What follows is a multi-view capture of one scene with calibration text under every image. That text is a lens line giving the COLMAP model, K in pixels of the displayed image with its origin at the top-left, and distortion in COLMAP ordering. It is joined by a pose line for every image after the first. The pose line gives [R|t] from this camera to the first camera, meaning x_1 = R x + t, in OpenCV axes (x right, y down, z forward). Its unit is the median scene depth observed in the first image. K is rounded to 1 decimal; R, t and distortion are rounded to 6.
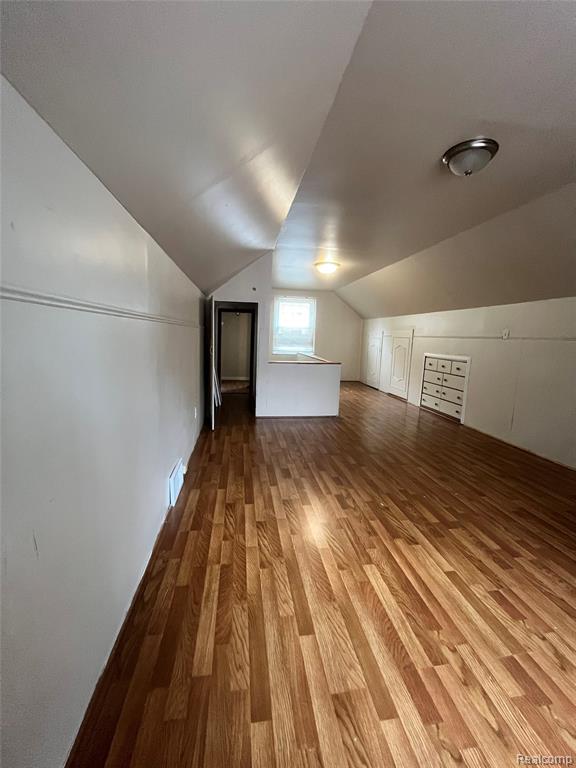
lens RADIAL K [[313.7, 0, 288.2], [0, 313.7, 382.3], [0, 0, 1]] dist [-0.000823, 0.000466]
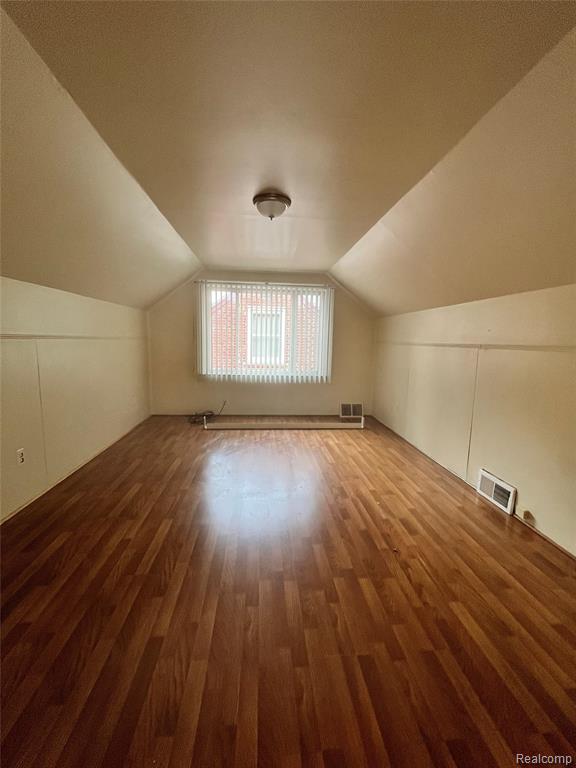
lens RADIAL K [[313.7, 0, 288.2], [0, 313.7, 382.3], [0, 0, 1]] dist [-0.000823, 0.000466]
pose [[-0.996454, -0.065030, 0.053389, 0.316545], [-0.047455, 0.958355, 0.281609, -0.308971], [-0.069479, 0.278077, -0.958043, 1.895761]]
